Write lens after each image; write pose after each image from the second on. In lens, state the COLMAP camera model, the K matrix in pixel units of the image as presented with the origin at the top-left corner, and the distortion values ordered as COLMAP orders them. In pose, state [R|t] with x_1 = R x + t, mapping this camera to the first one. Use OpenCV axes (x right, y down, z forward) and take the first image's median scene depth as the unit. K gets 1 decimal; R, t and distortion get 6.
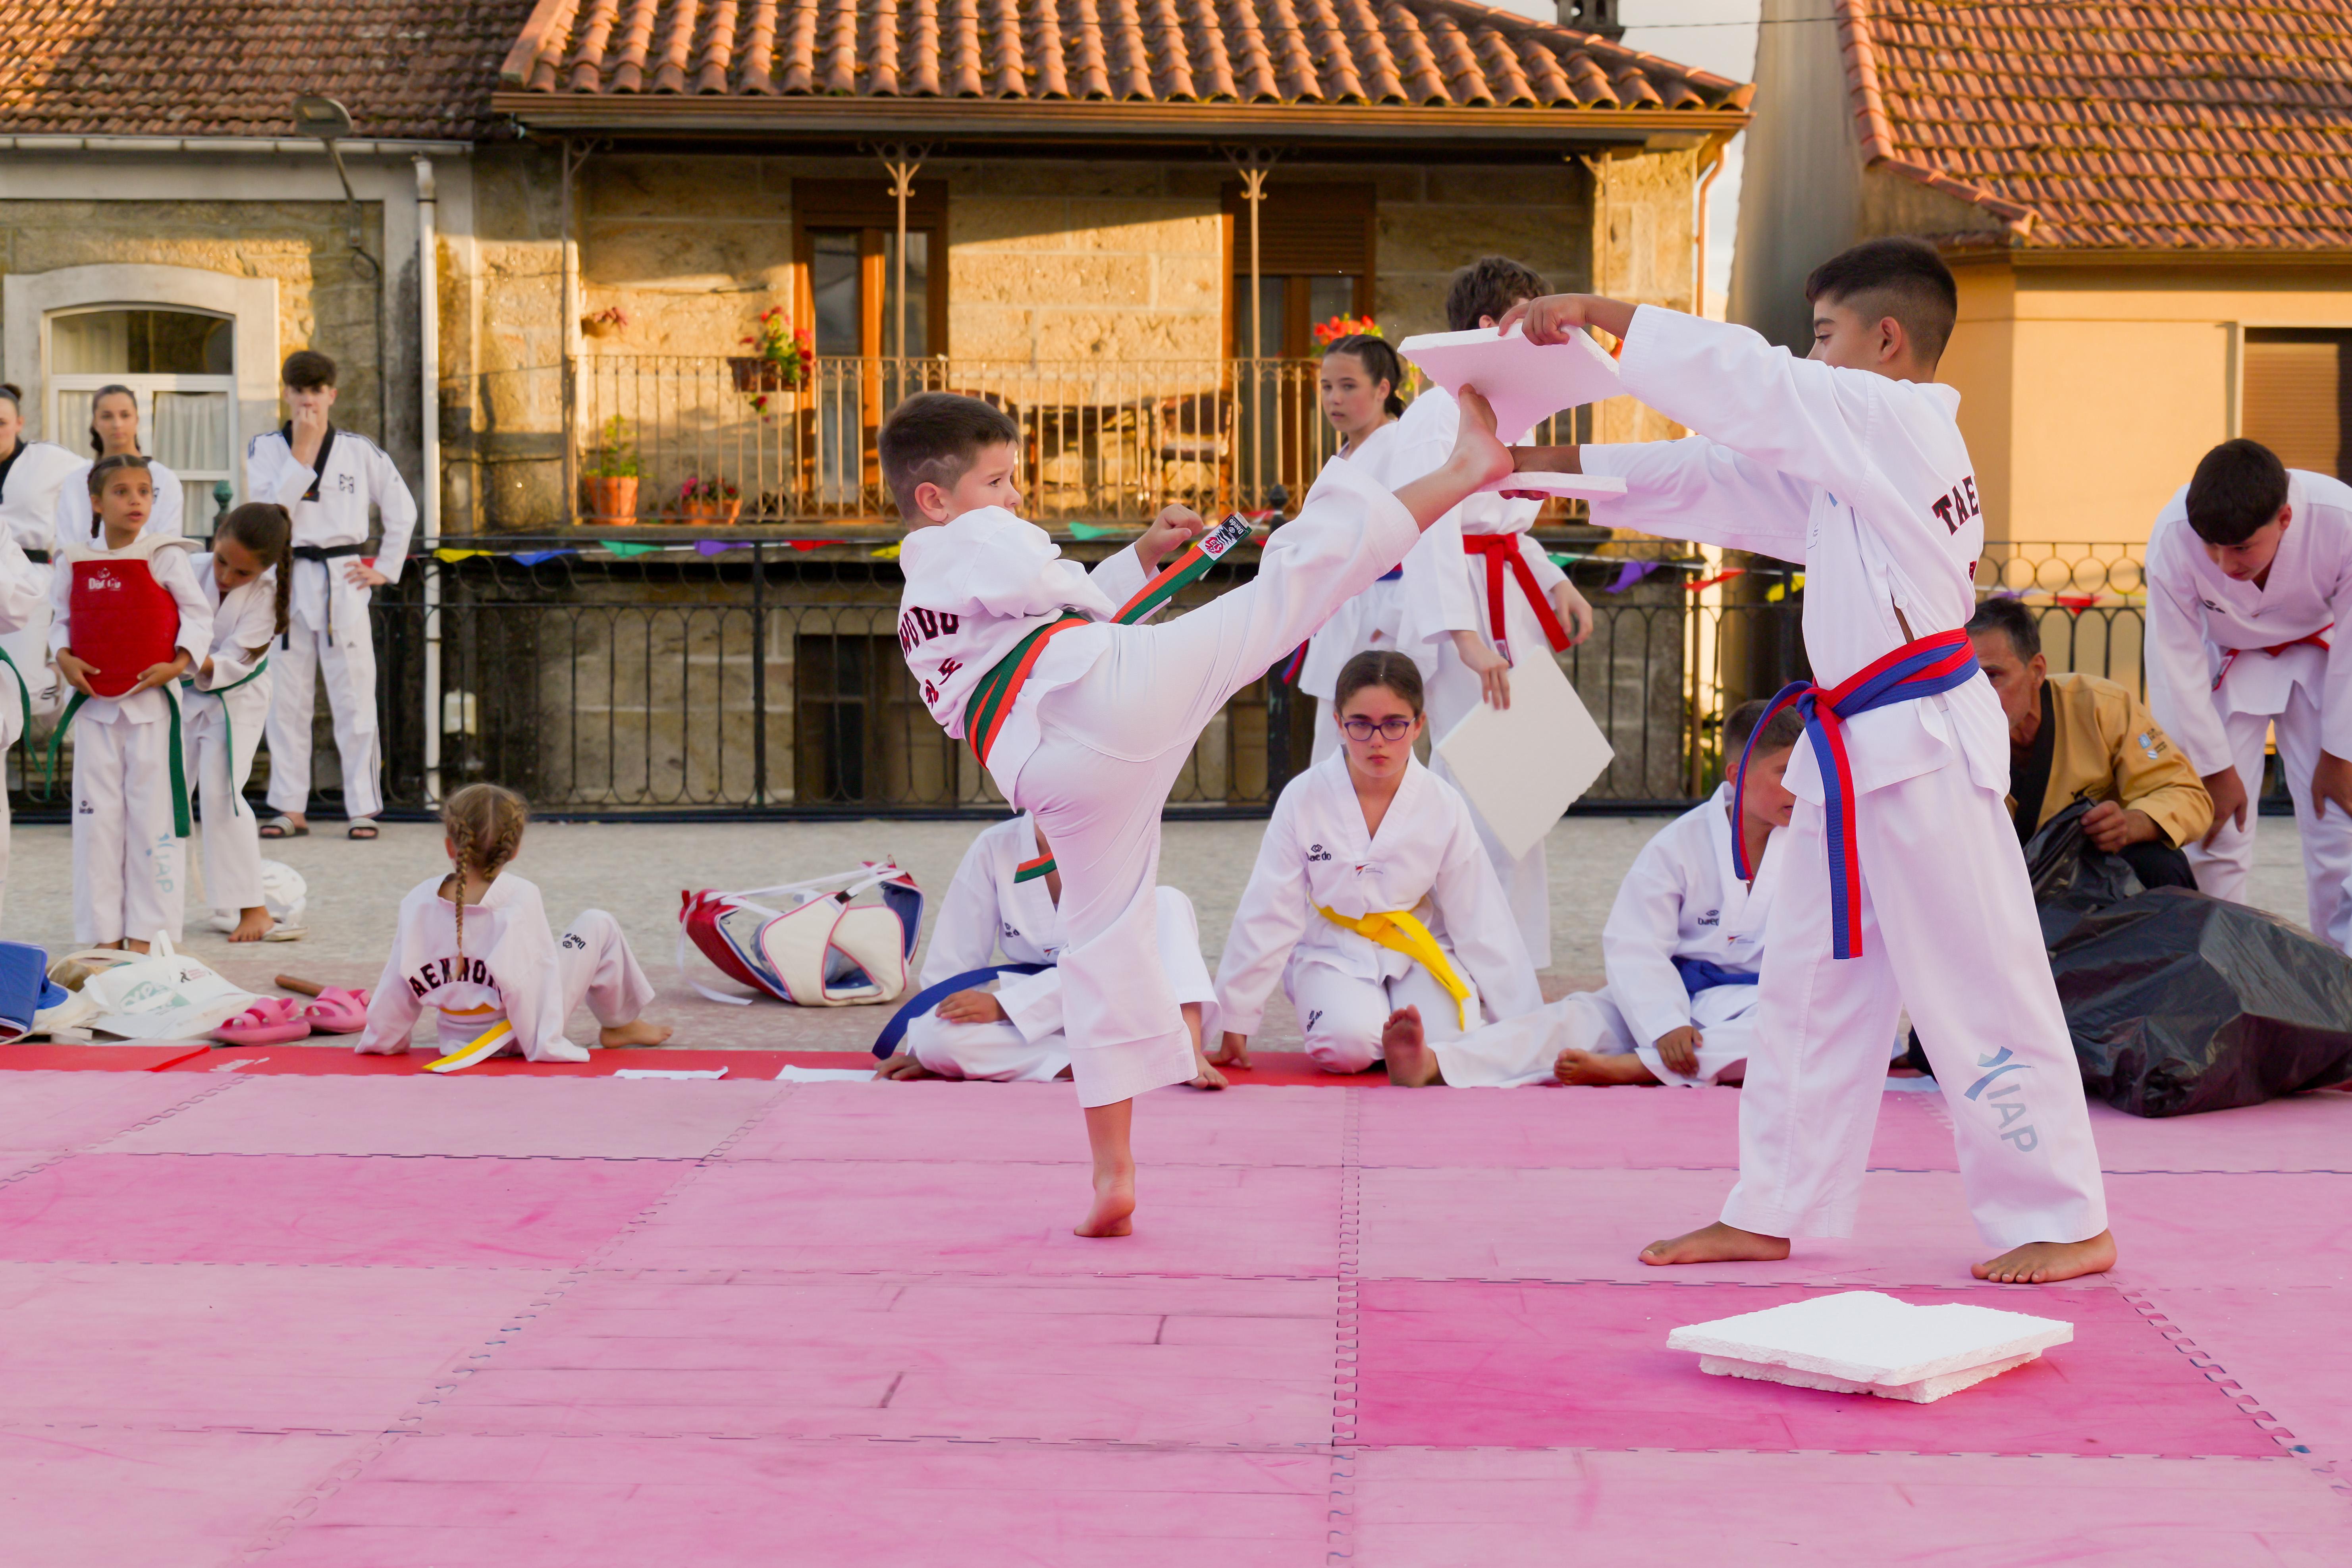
lens RADIAL K [[3924.1, 0, 1225.1], [0, 3924.1, 840.7], [0, 0, 1]] dist [0.021108, -0.096318]
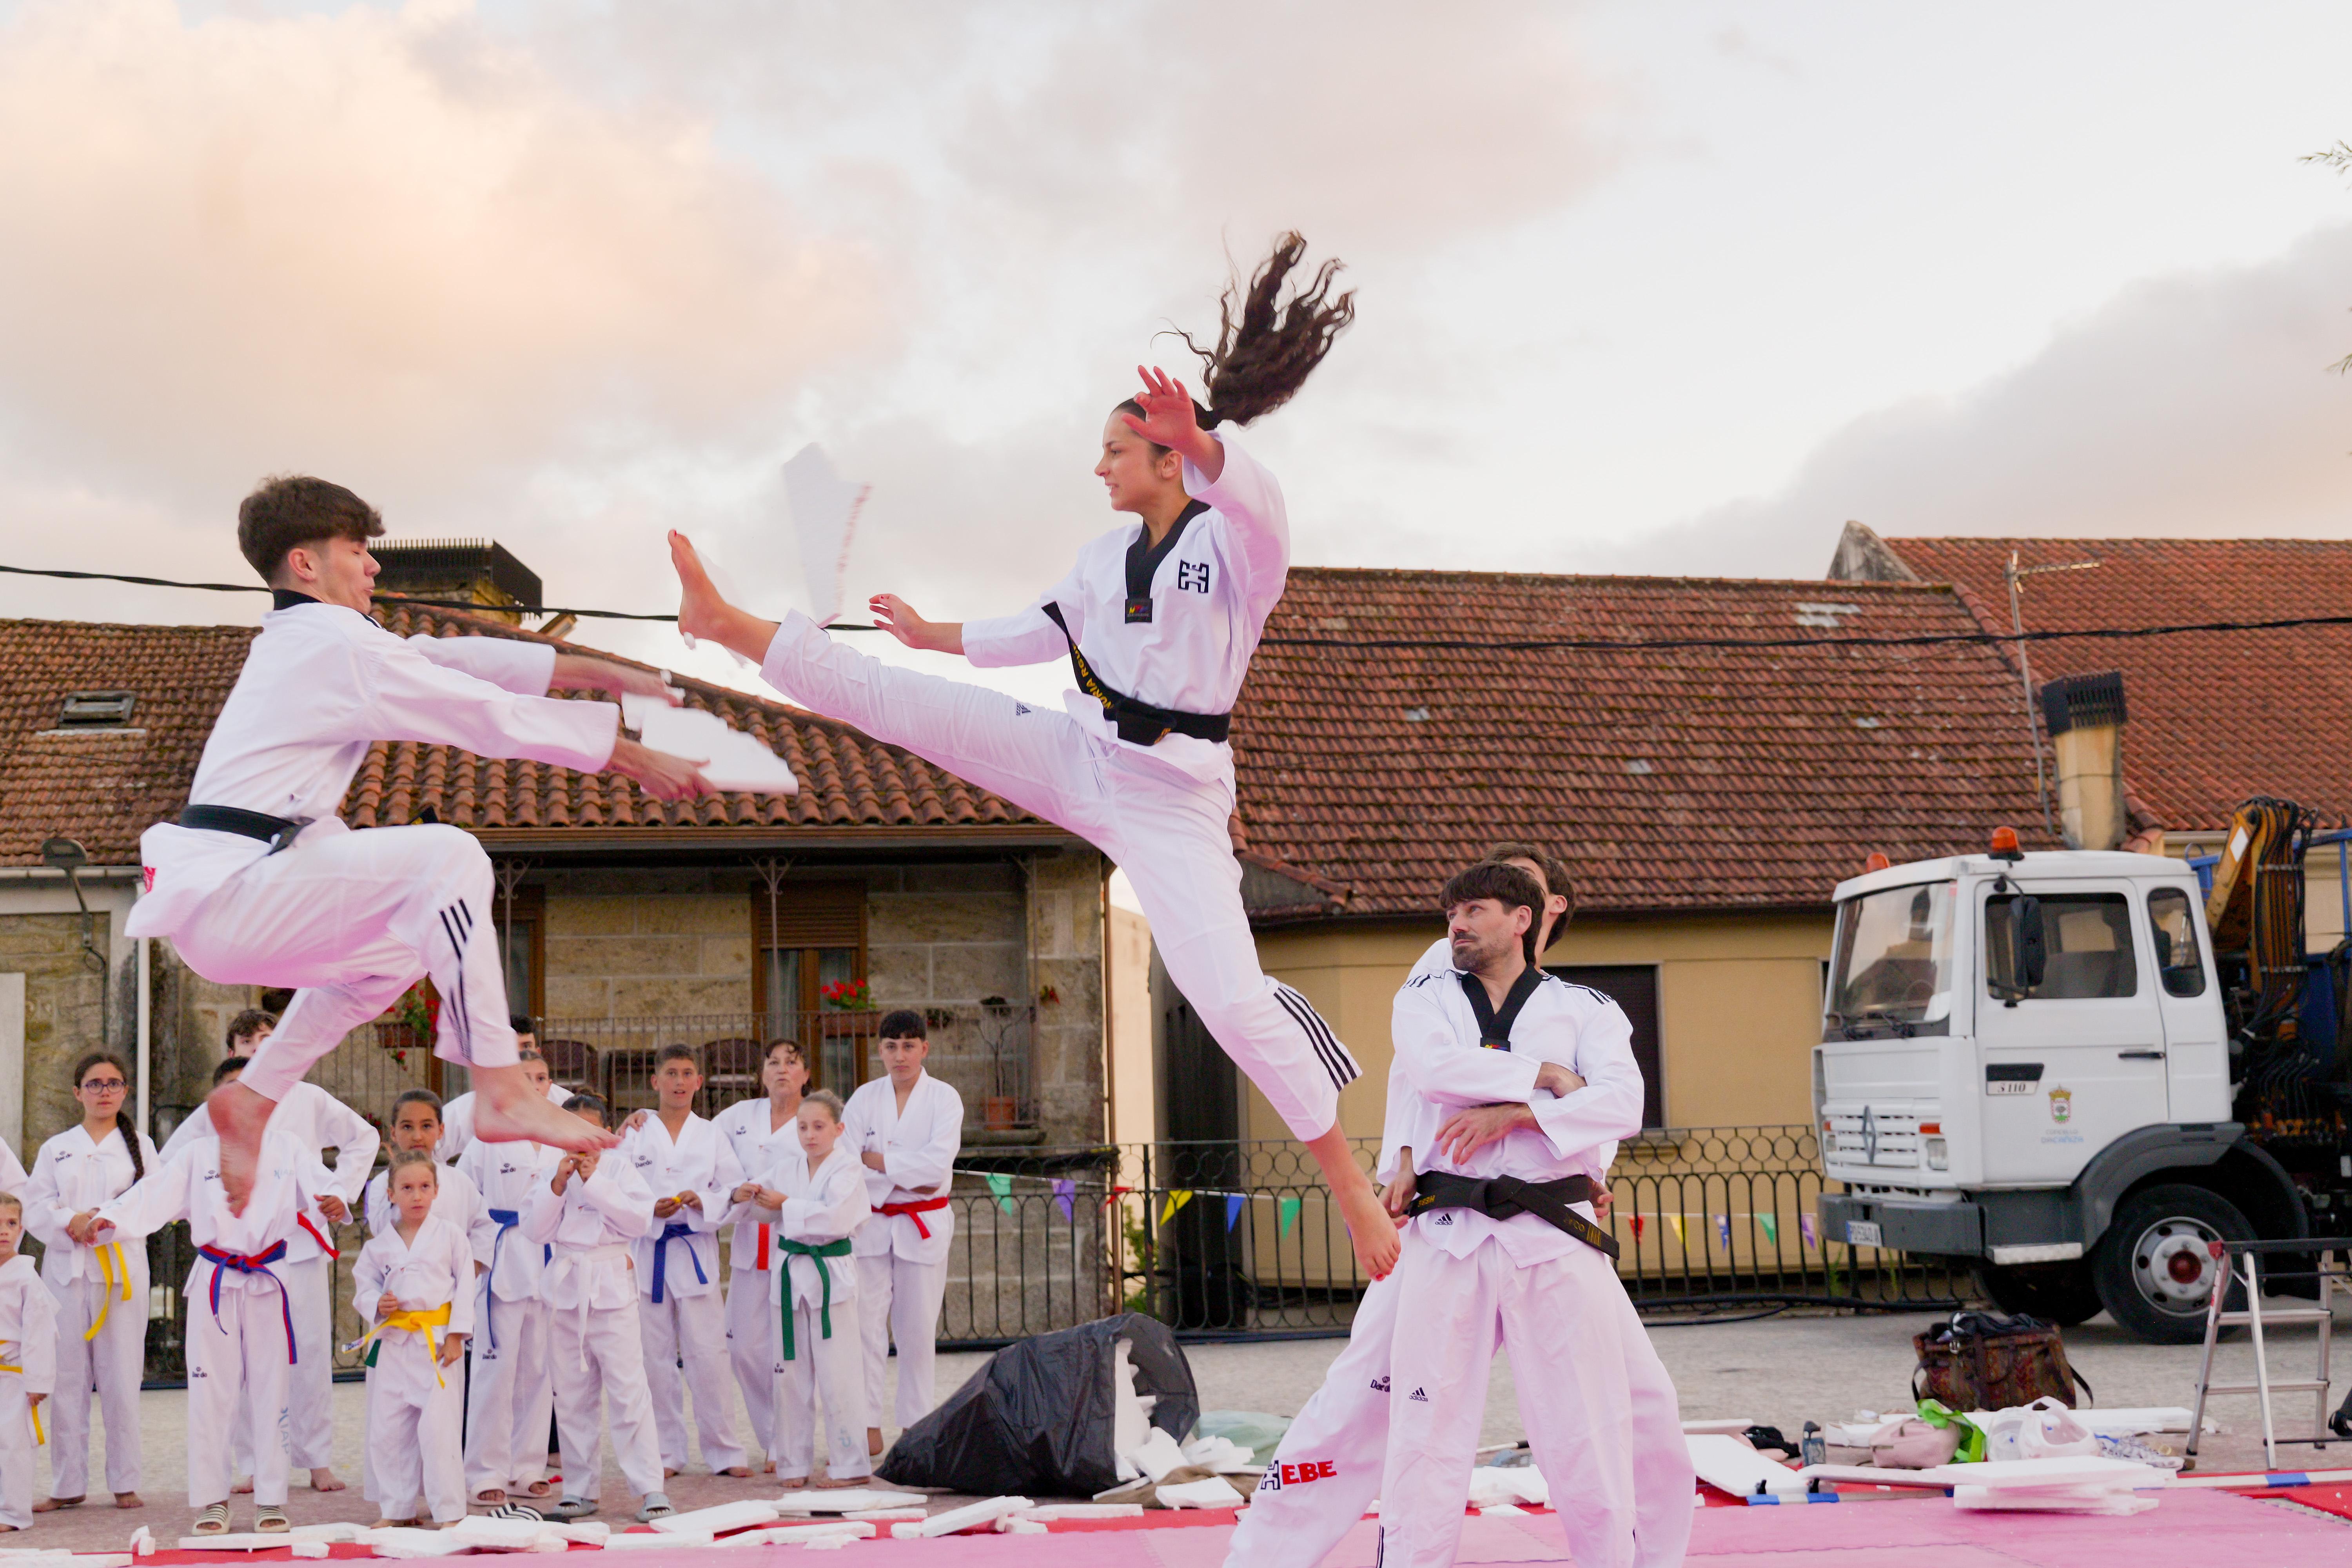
lens RADIAL K [[3184.6, 0, 1143.1], [0, 3184.6, 745.2], [0, 0, 1]] dist [0.006625, -0.033041]
pose [[0.994031, -0.018864, 0.107454, 0.016569], [0.039227, 0.980866, -0.190689, -0.000041], [-0.101801, 0.193766, 0.975752, -0.089432]]
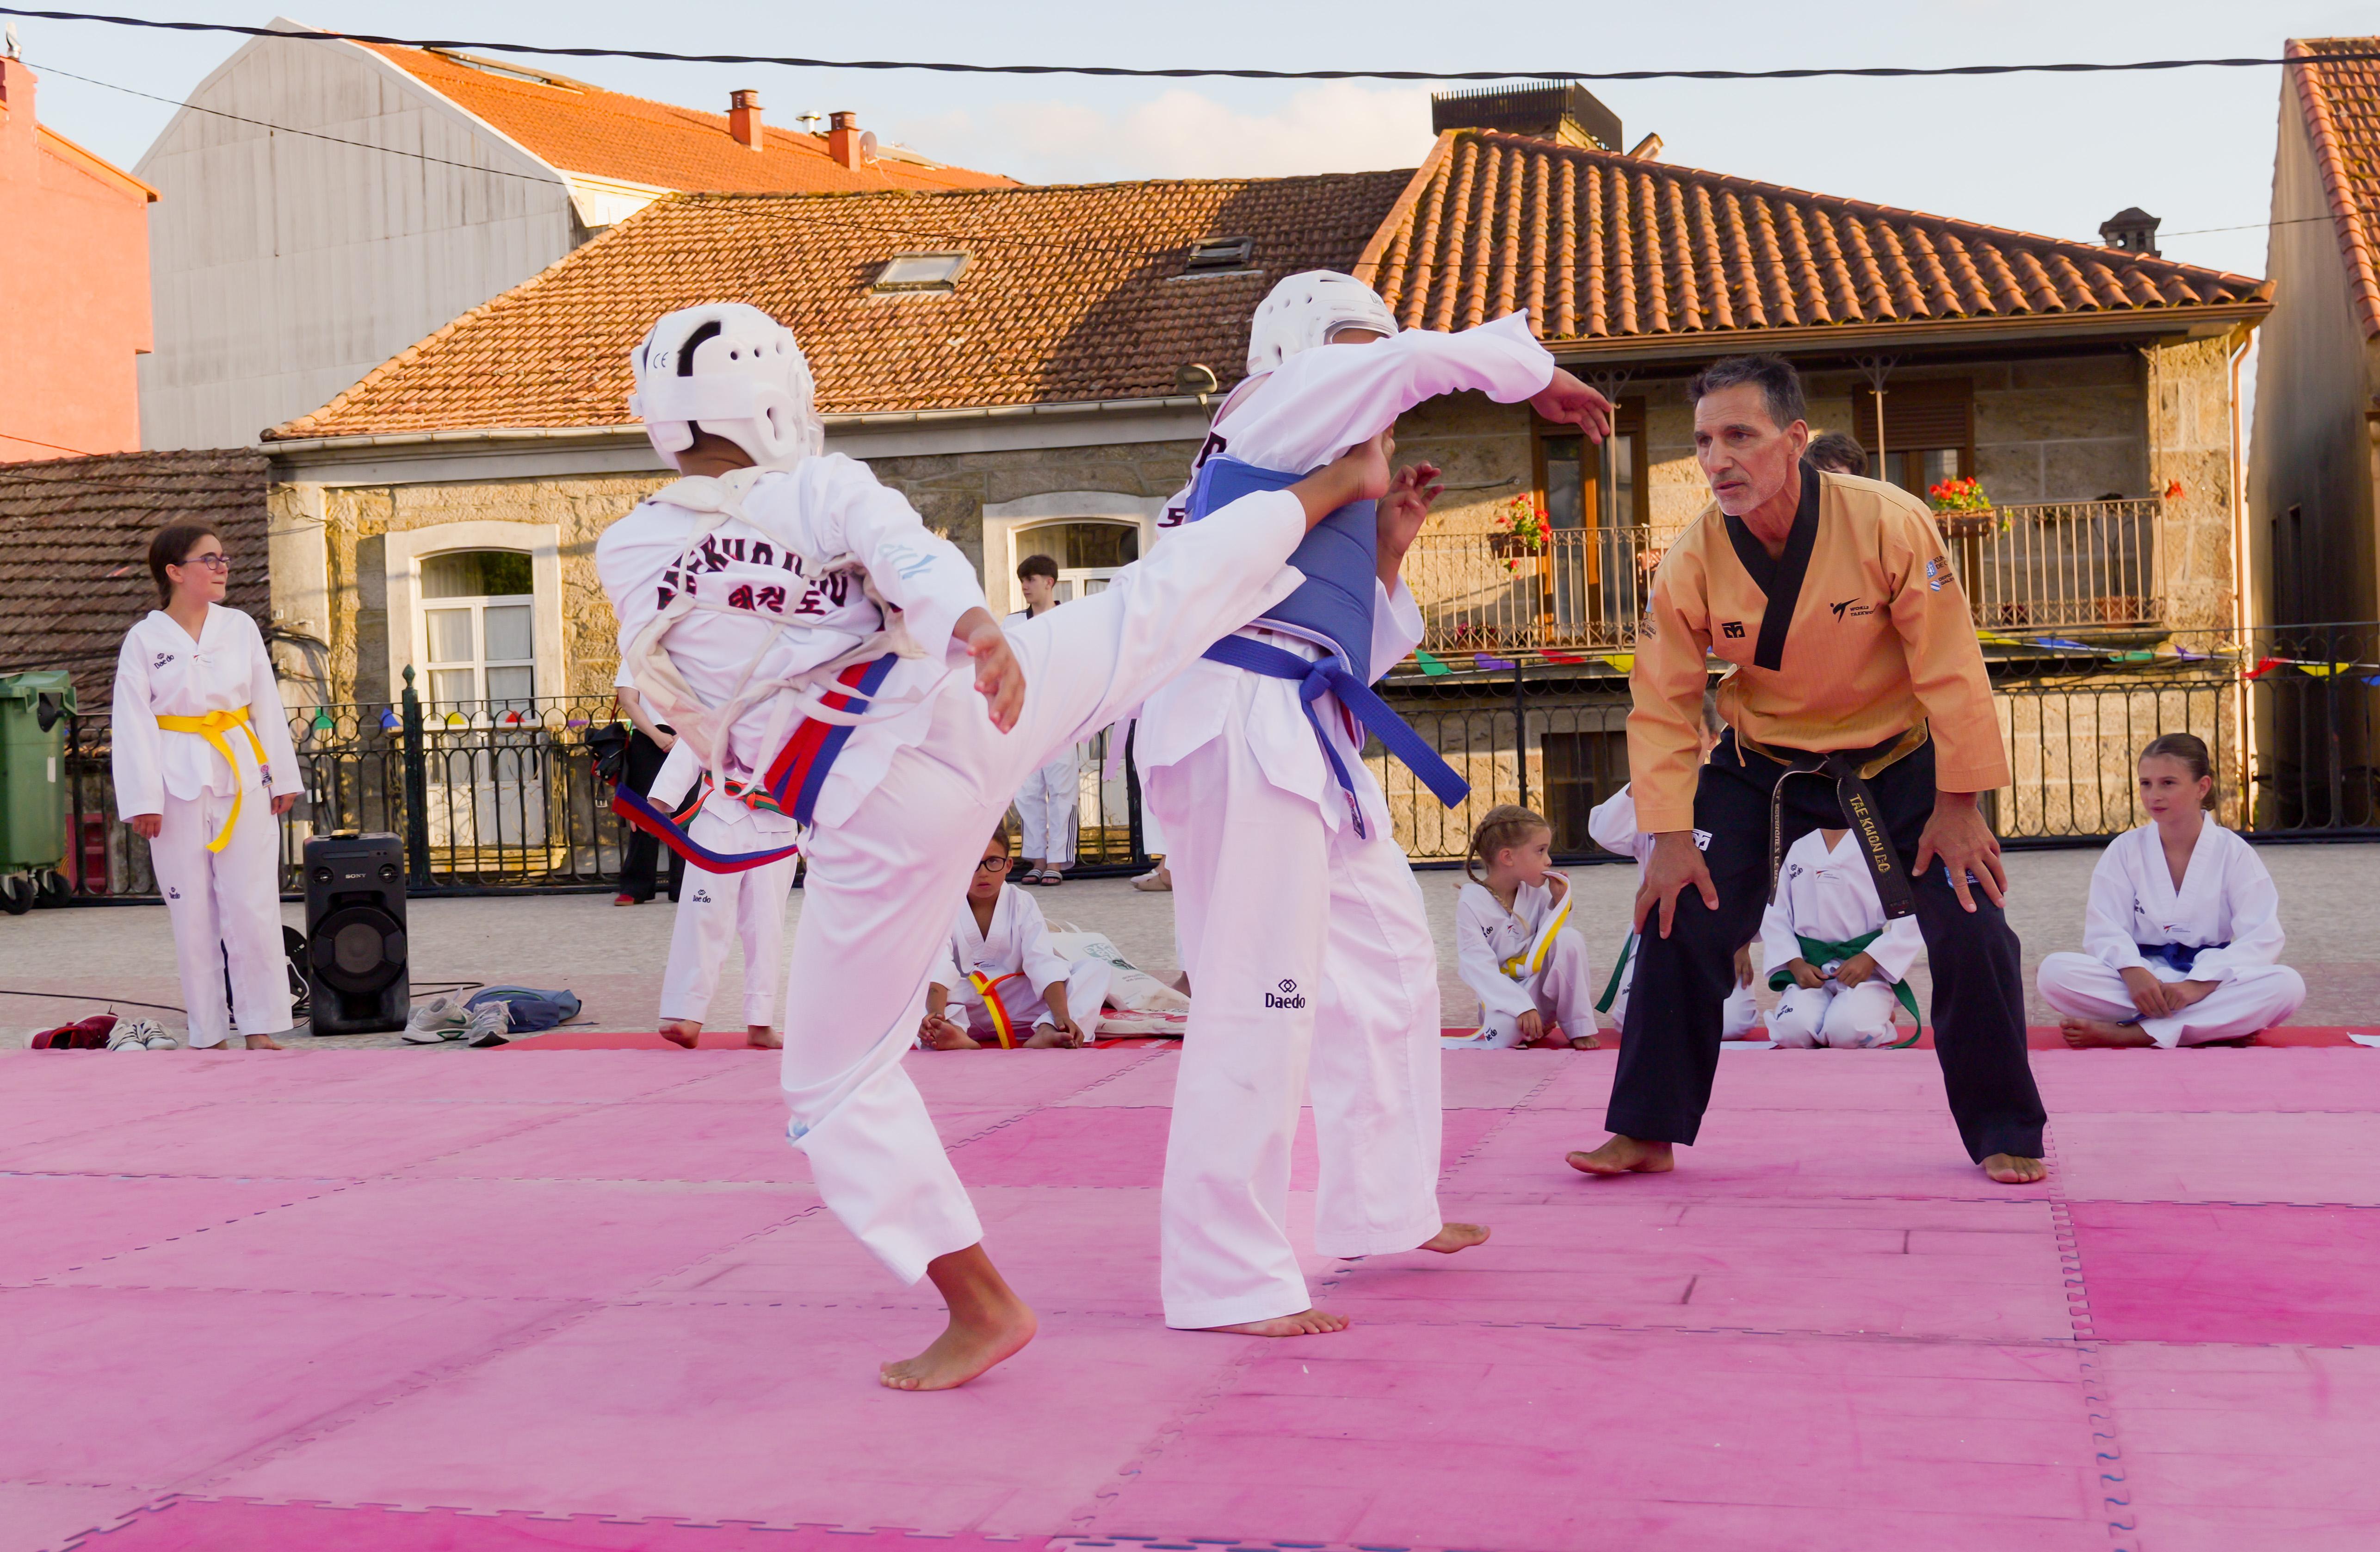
lens RADIAL K [[2811.6, 0, 1155.4], [0, 2811.6, 767.9], [0, 0, 1]] dist [0.011262, -0.048878]
pose [[0.970367, -0.034073, -0.239222, -0.006466], [0.023132, 0.998560, -0.048395, 0.003319], [0.240527, 0.041427, 0.969758, 0.021255]]
